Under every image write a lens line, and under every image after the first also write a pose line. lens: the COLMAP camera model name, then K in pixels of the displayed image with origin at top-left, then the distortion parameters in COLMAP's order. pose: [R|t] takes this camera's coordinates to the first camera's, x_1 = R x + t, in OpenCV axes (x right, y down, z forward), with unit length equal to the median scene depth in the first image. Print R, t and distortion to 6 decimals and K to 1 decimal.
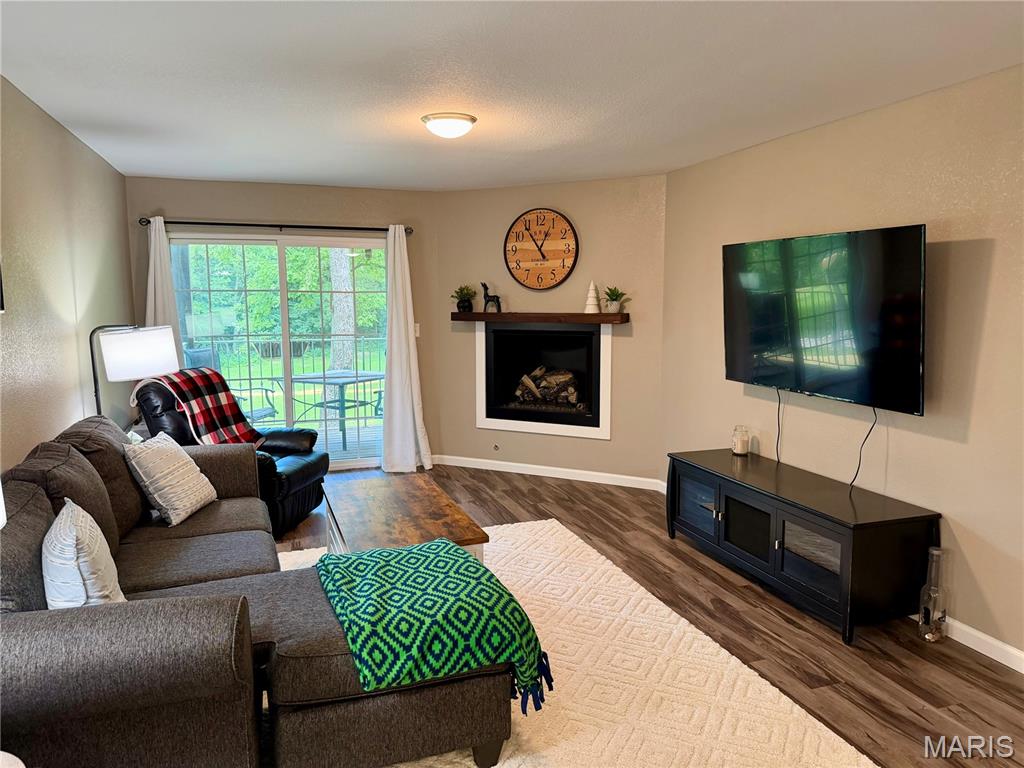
lens RADIAL K [[715.3, 0, 520.1], [0, 715.3, 383.5], [0, 0, 1]] dist [0.067813, -0.087211]
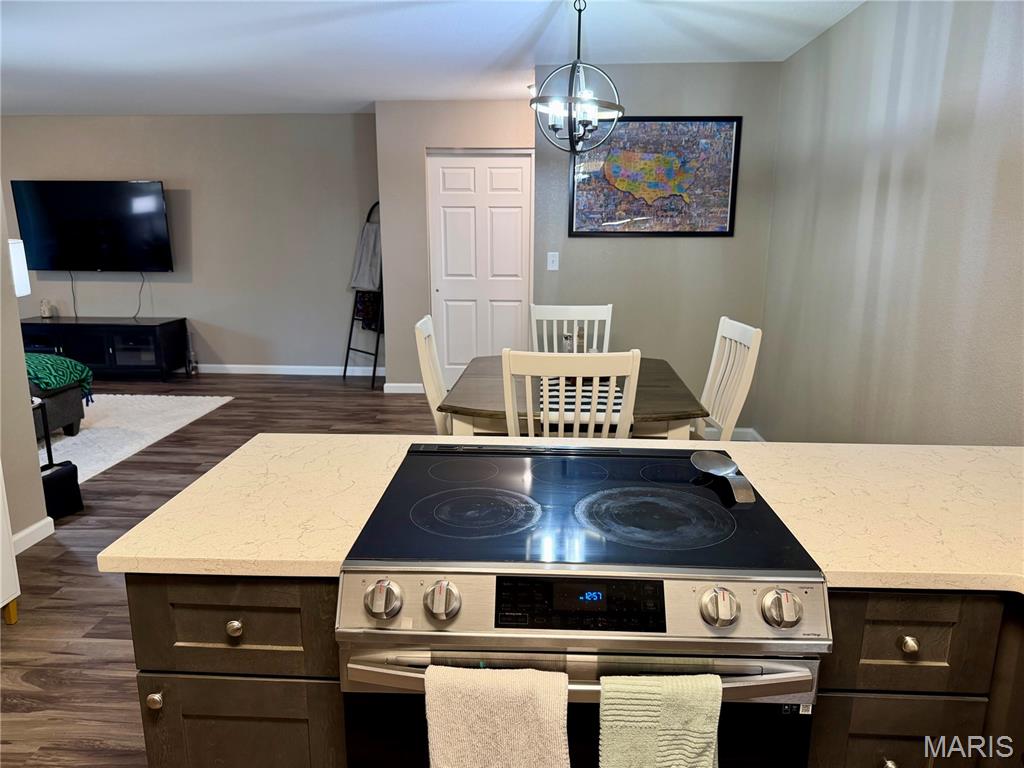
lens RADIAL K [[715.3, 0, 516.7], [0, 715.3, 387.7], [0, 0, 1]] dist [0.067813, -0.087211]
pose [[0.368544, -0.197747, 0.908334, -0.820068], [0.108818, 0.979572, 0.169105, 0.097172], [-0.923219, 0.036521, 0.382534, -0.567643]]
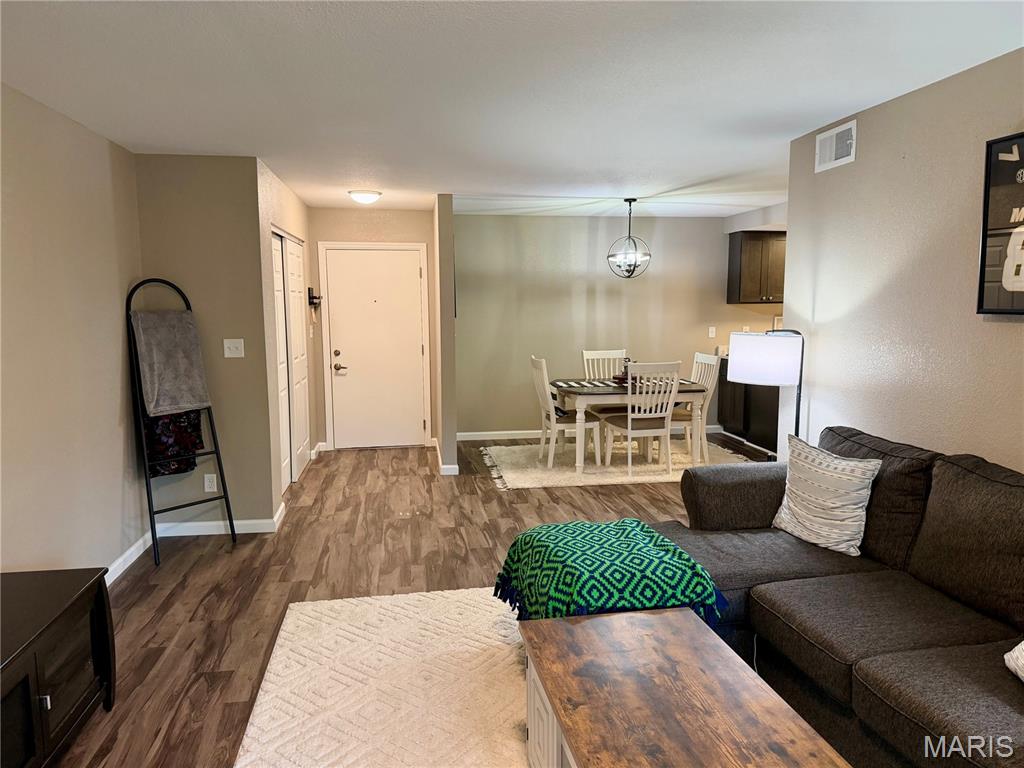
lens RADIAL K [[715.3, 0, 520.6], [0, 715.3, 380.5], [0, 0, 1]] dist [0.067813, -0.087211]
pose [[-0.986042, -0.012755, 0.166005, -0.123816], [0.026216, 0.972729, 0.230460, -0.152275], [-0.164417, 0.231595, -0.958817, 1.236071]]
